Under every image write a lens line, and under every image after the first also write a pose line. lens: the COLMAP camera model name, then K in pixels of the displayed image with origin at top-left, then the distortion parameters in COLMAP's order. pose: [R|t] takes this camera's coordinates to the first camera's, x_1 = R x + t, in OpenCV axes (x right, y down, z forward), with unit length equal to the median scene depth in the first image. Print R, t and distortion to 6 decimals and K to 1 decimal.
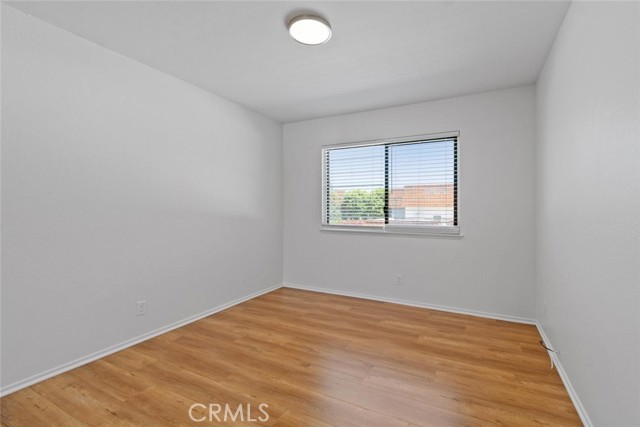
lens RADIAL K [[285.6, 0, 345.0], [0, 285.6, 207.5], [0, 0, 1]] dist [0.000378, -0.000660]
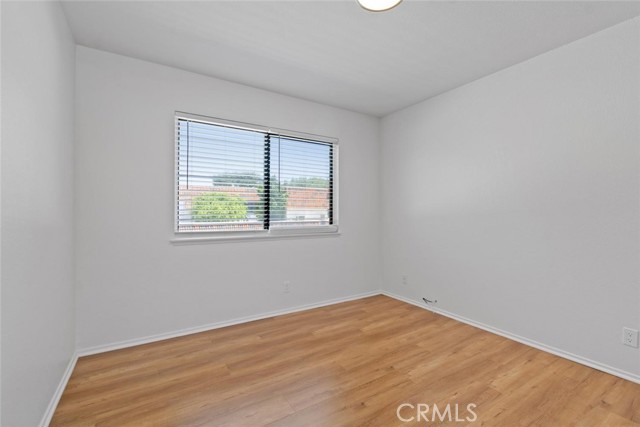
lens RADIAL K [[285.6, 0, 345.0], [0, 285.6, 207.5], [0, 0, 1]] dist [0.000378, -0.000660]
pose [[0.499675, 0.009756, 0.866158, -0.709058], [-0.006874, 0.999950, -0.007297, 0.008281], [-0.866186, -0.002307, 0.499717, 0.541257]]
